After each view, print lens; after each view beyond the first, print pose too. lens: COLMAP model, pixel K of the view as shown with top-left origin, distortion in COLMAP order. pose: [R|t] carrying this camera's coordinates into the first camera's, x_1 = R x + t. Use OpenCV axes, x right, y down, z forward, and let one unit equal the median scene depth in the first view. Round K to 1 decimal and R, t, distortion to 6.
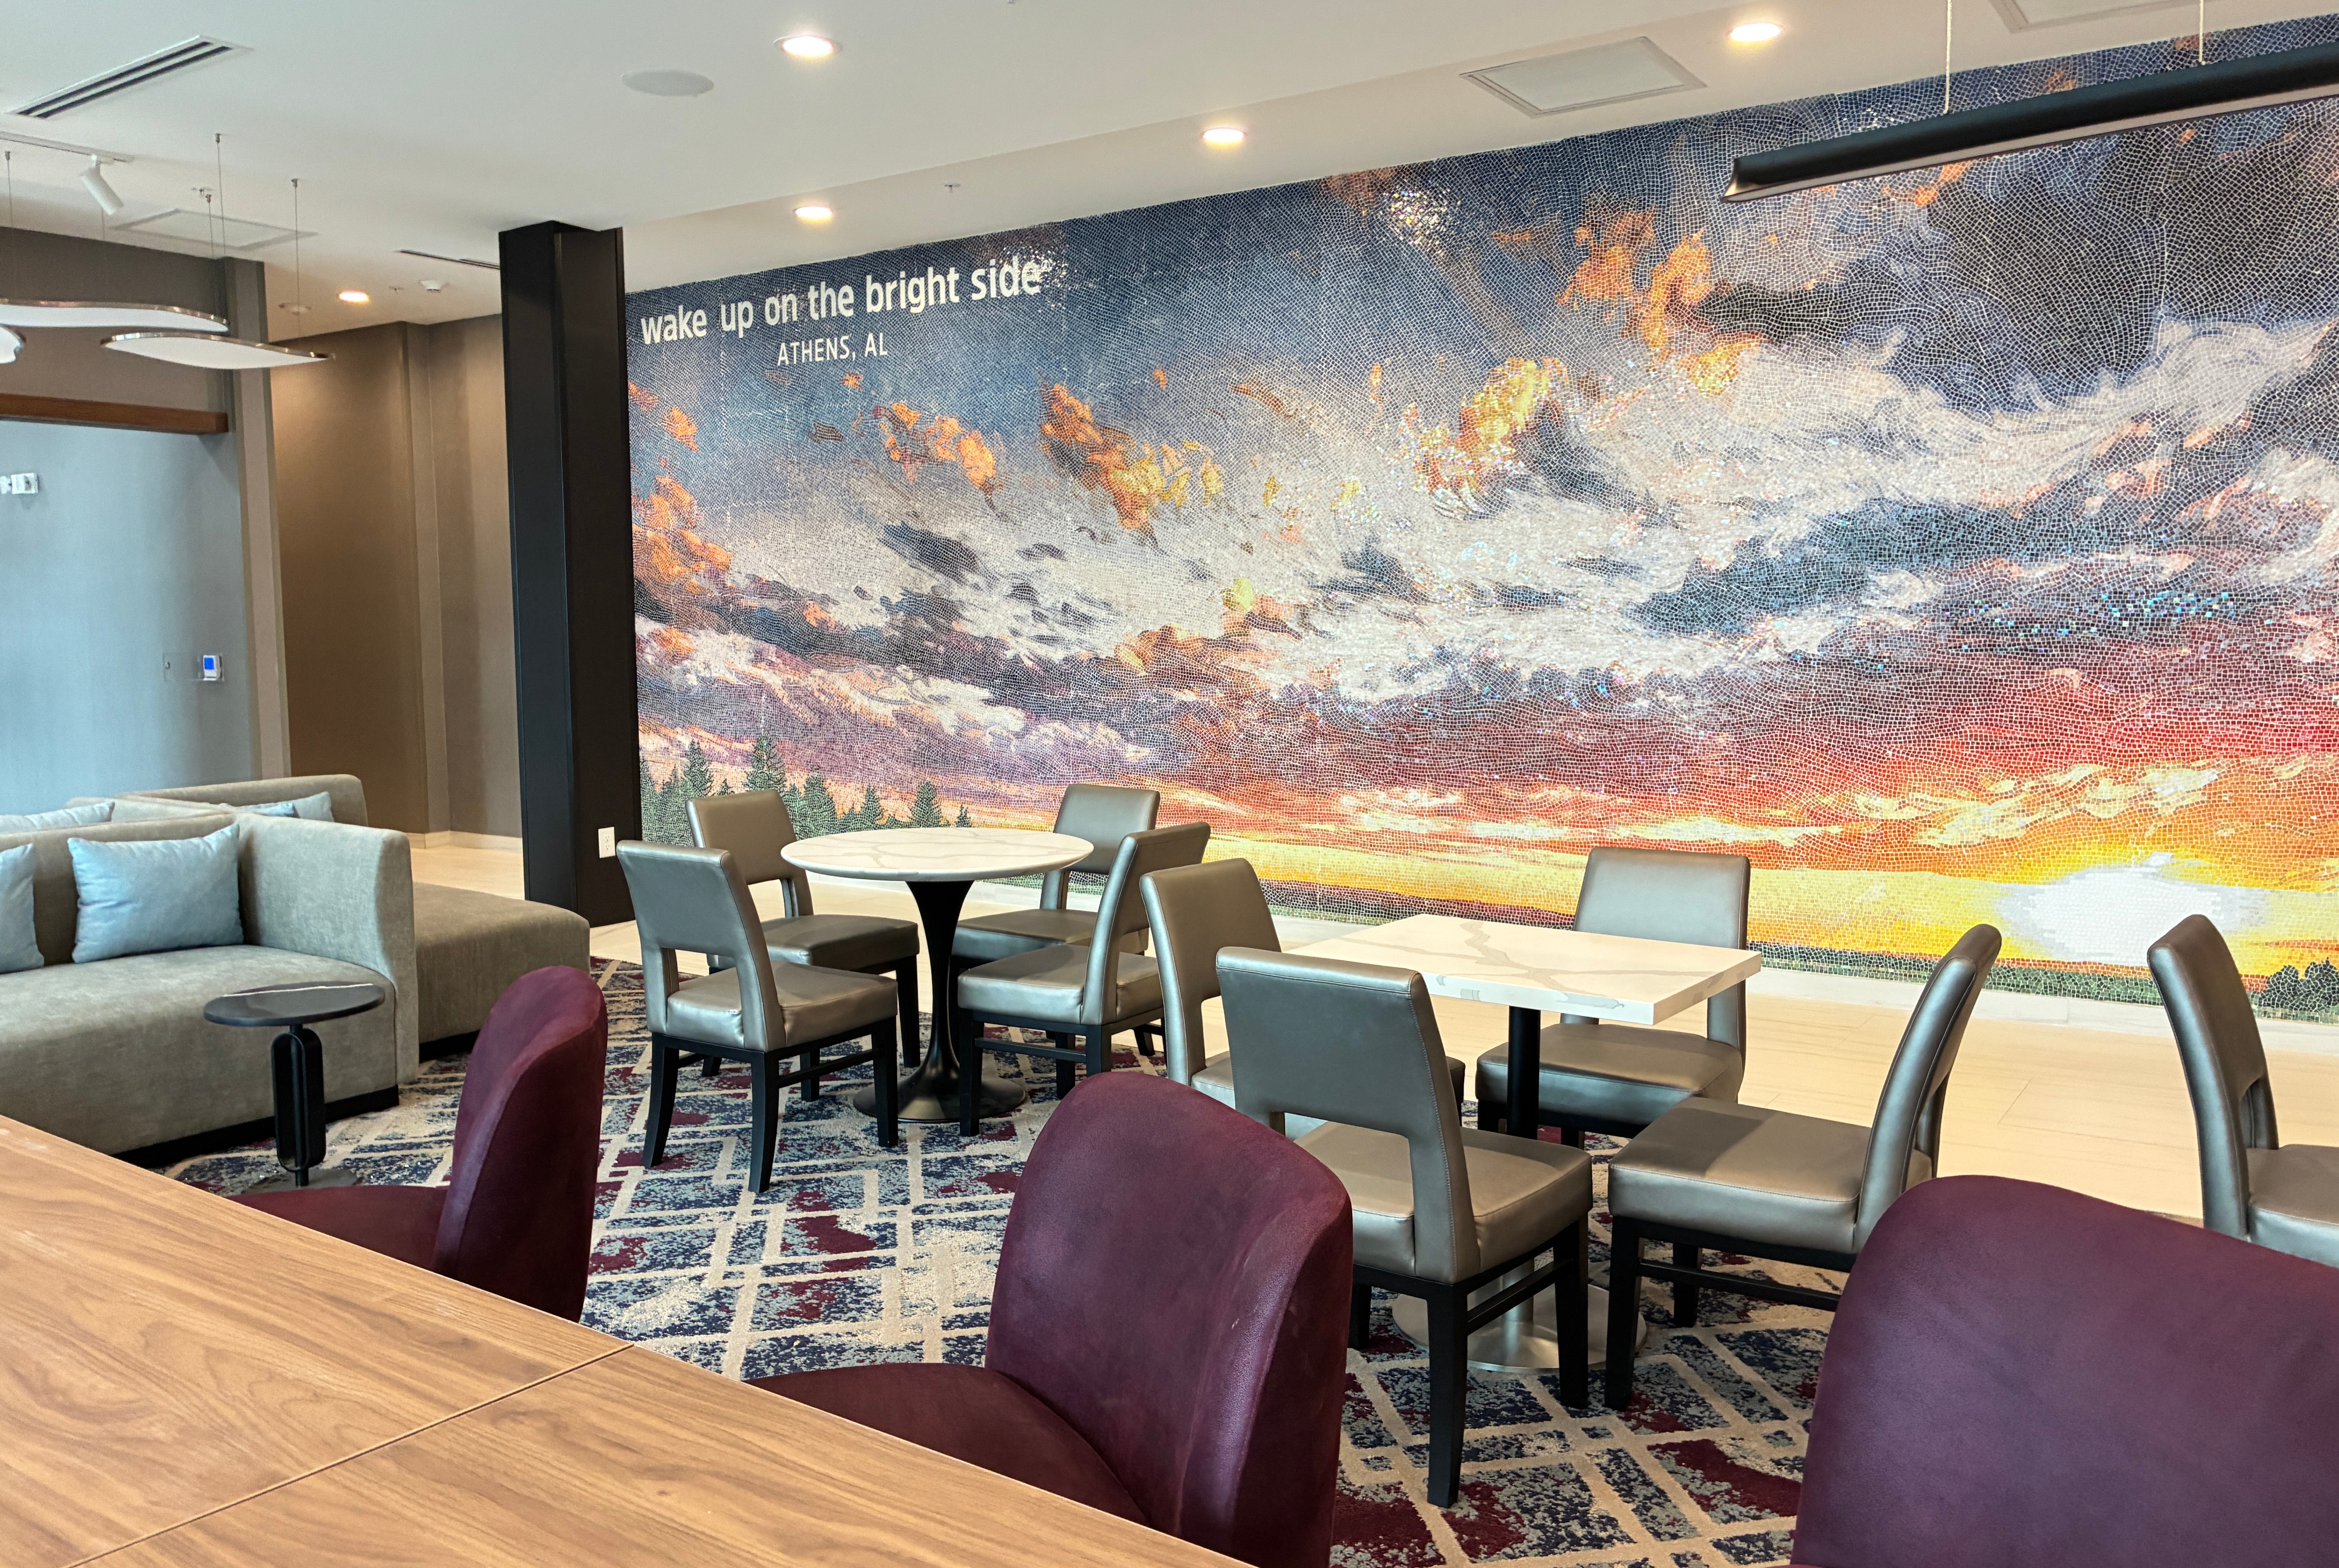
lens RADIAL K [[1738.9, 0, 1178.9], [0, 1738.9, 788.0], [0, 0, 1]] dist [0.047483, -0.112656]
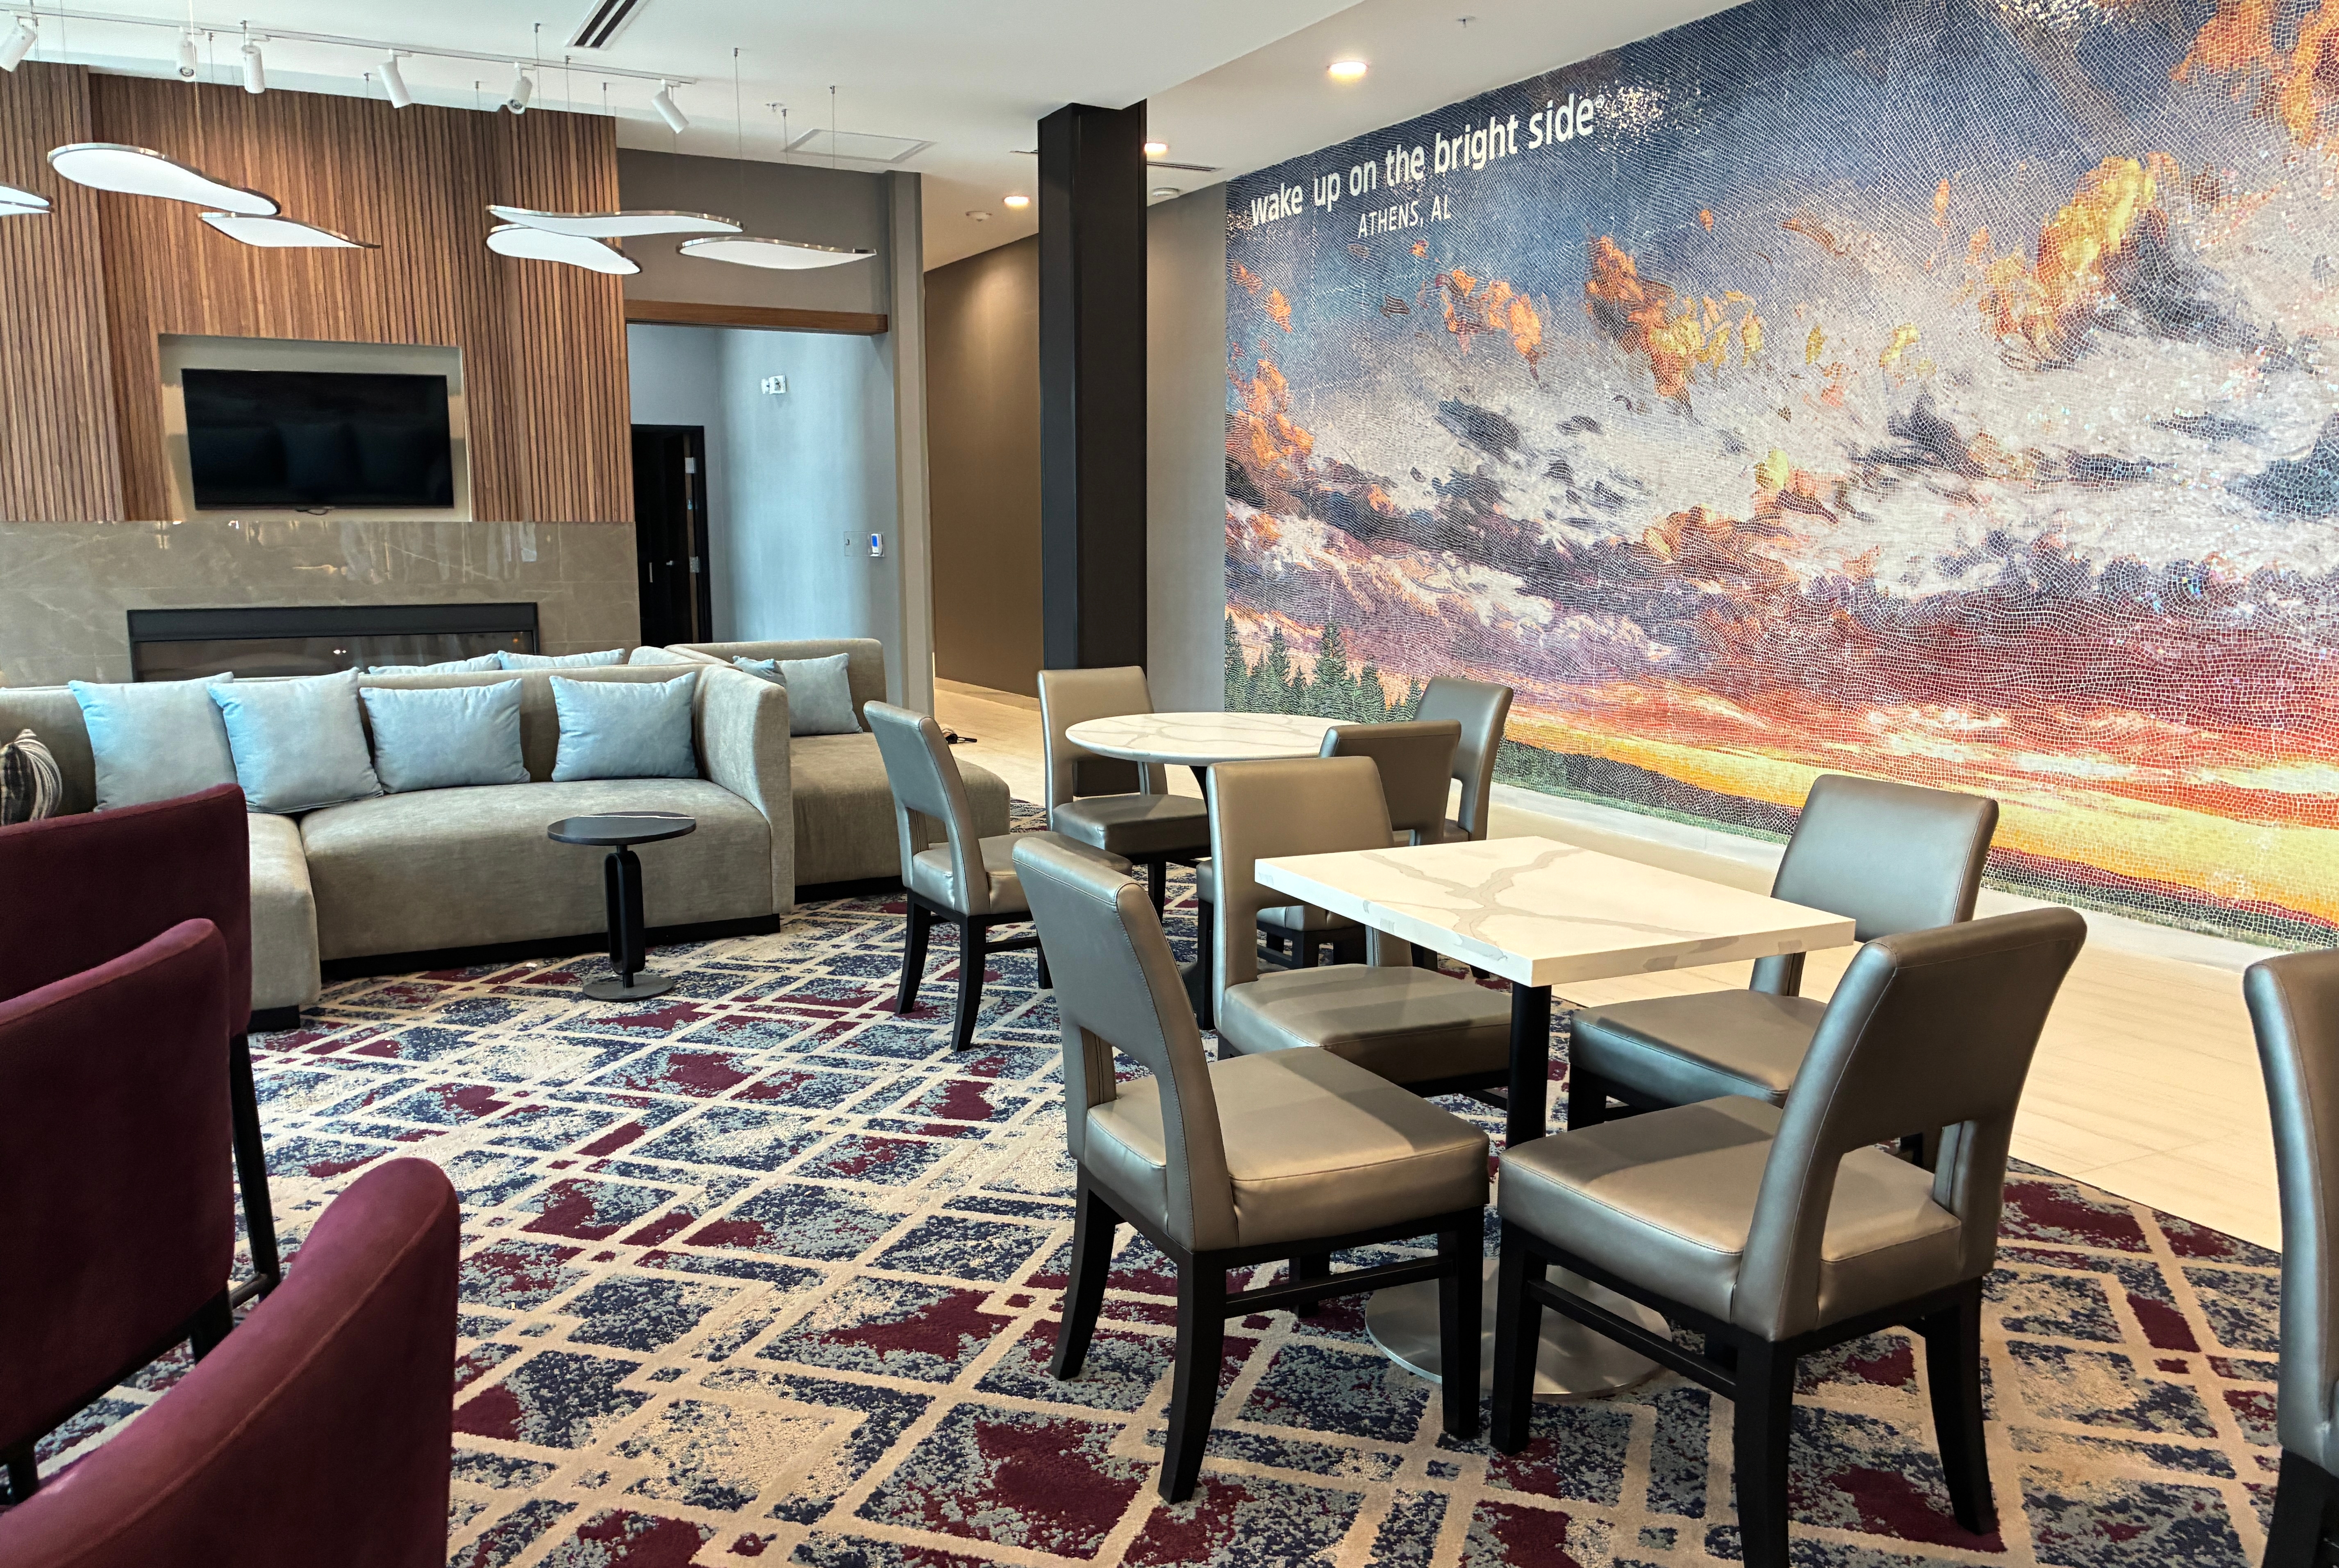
lens RADIAL K [[1745.8, 0, 1161.6], [0, 1745.8, 832.1], [0, 0, 1]] dist [-0.020506, -0.007241]
pose [[0.880861, 0.088311, -0.465065, 0.191556], [-0.051540, 0.994496, 0.091226, 0.003574], [0.470561, -0.056388, 0.880564, 0.100396]]
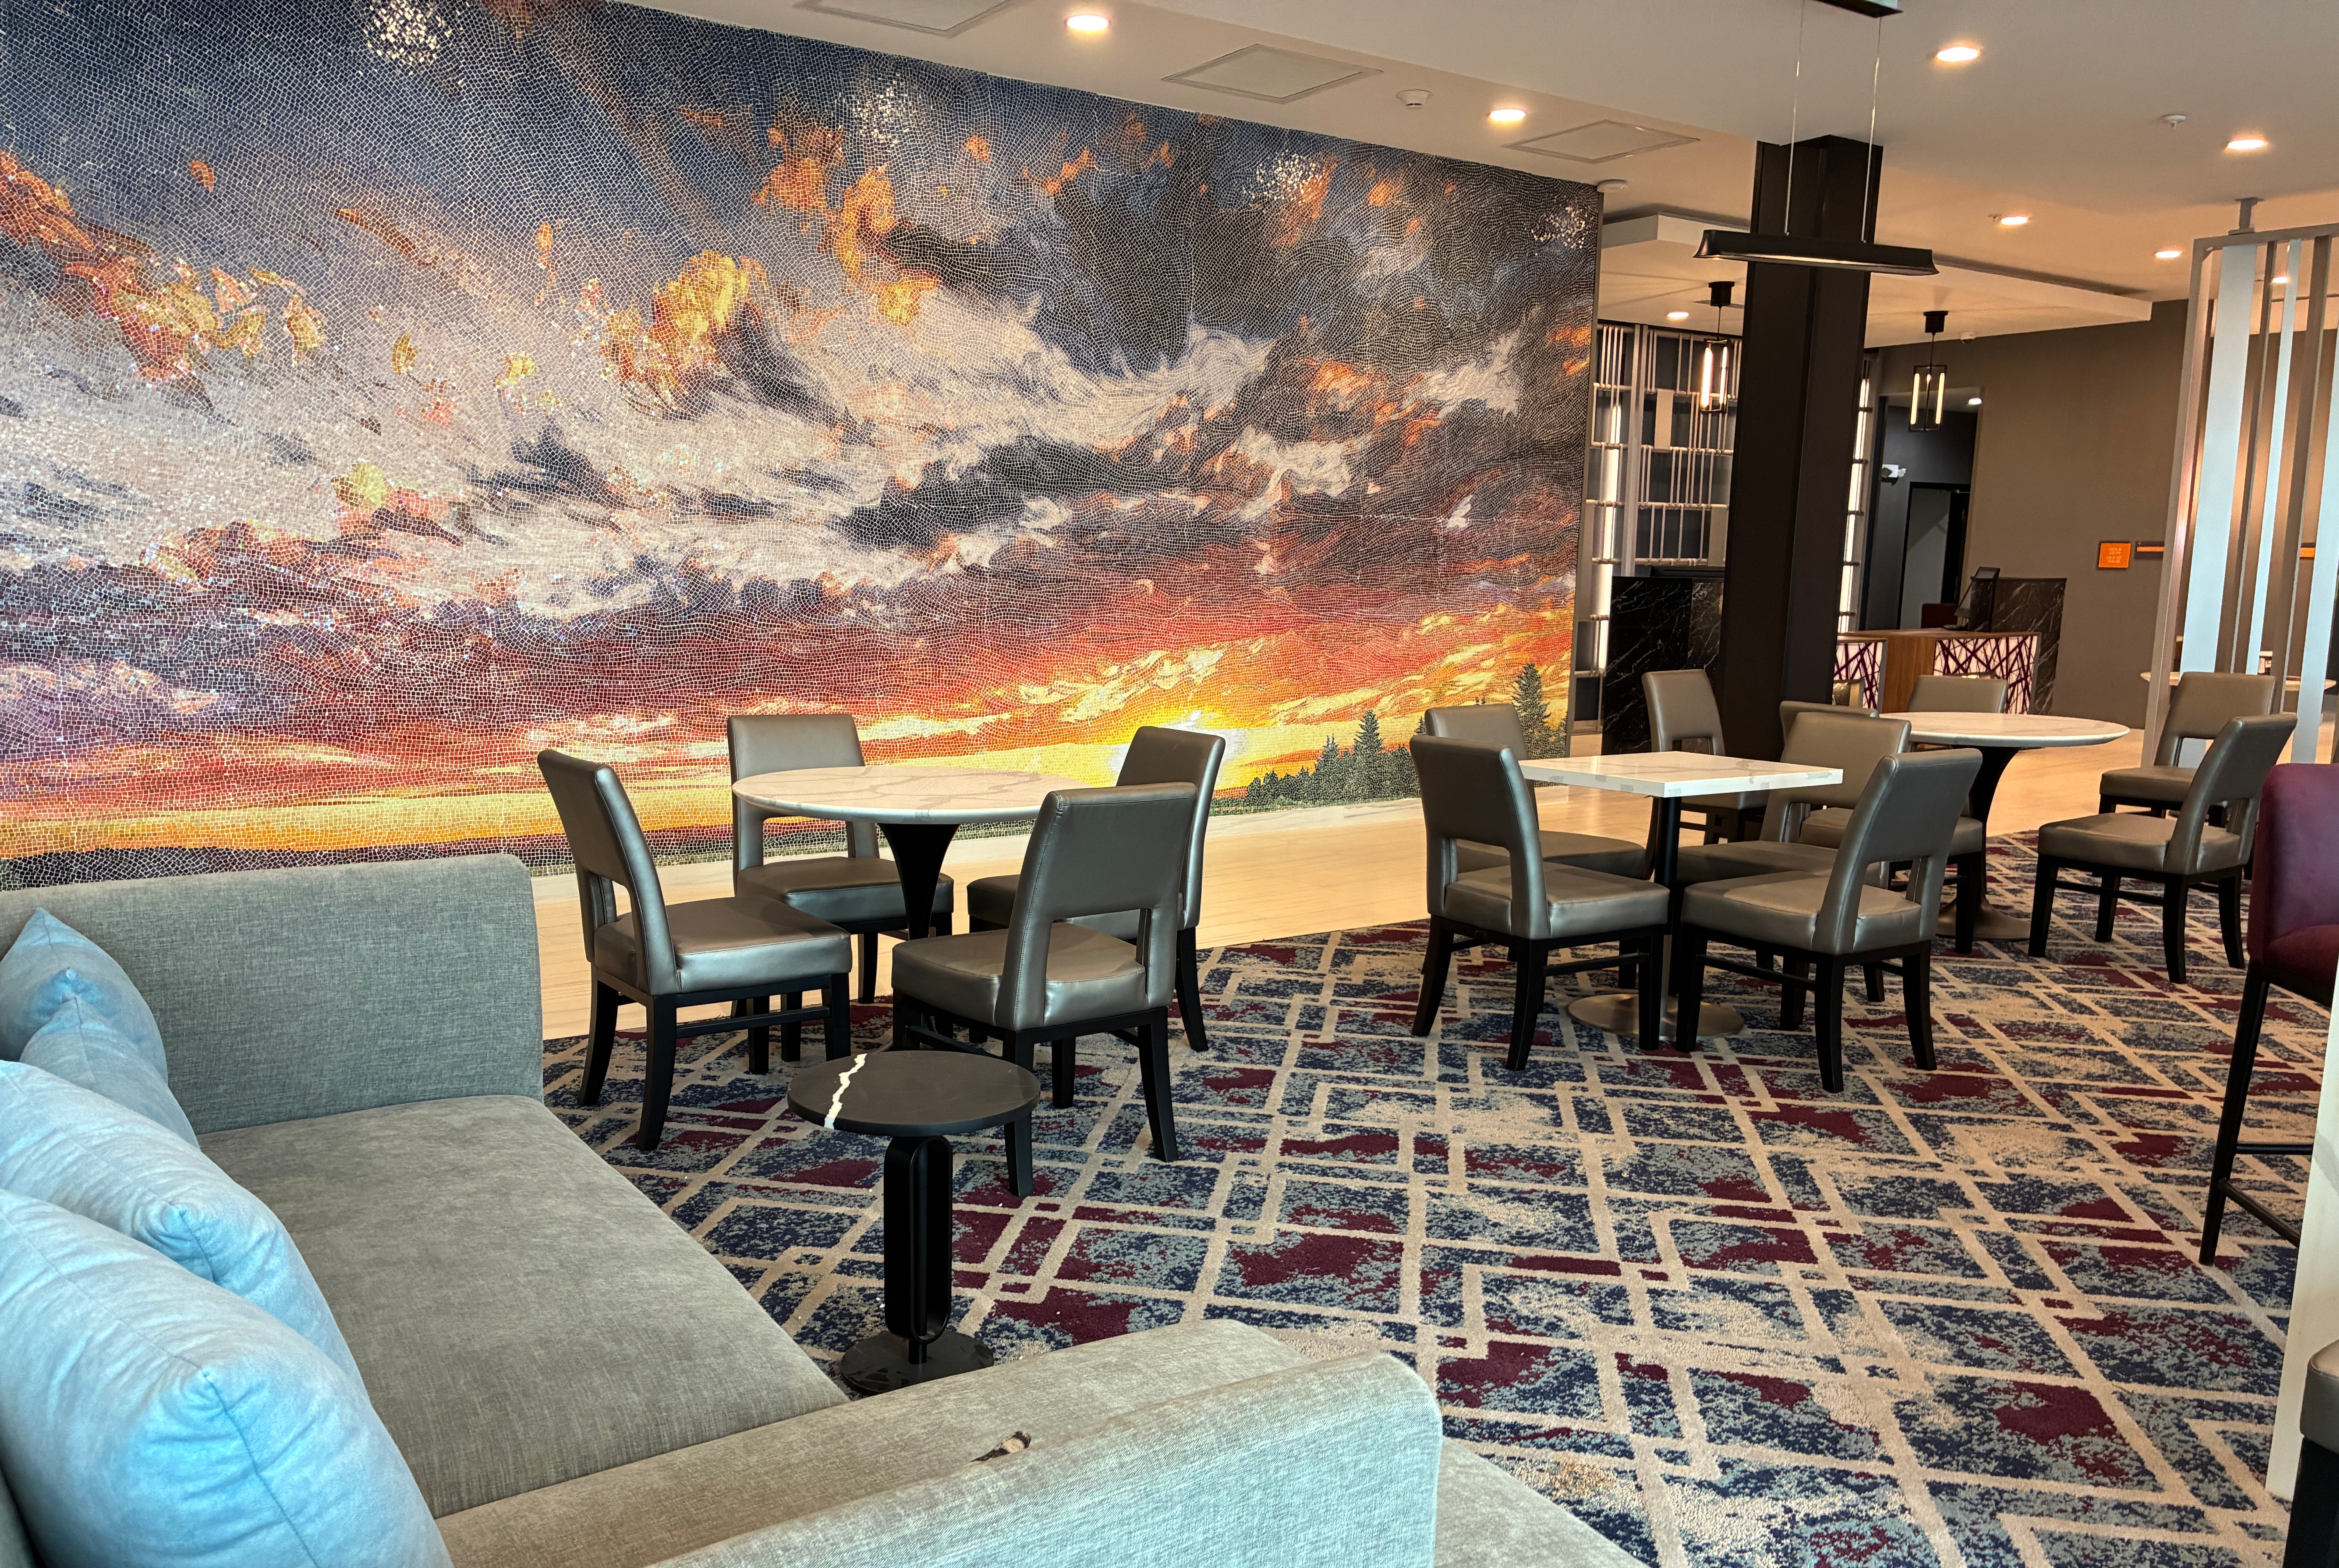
lens RADIAL K [[1729.5, 0, 1168.0], [0, 1729.5, 892.5], [0, 0, 1]] dist [-0.008636, -0.006579]
pose [[0.376596, -0.159826, 0.912486, -0.591572], [0.073263, 0.987058, 0.142651, -0.015373], [-0.923476, 0.013129, 0.383431, 0.388056]]
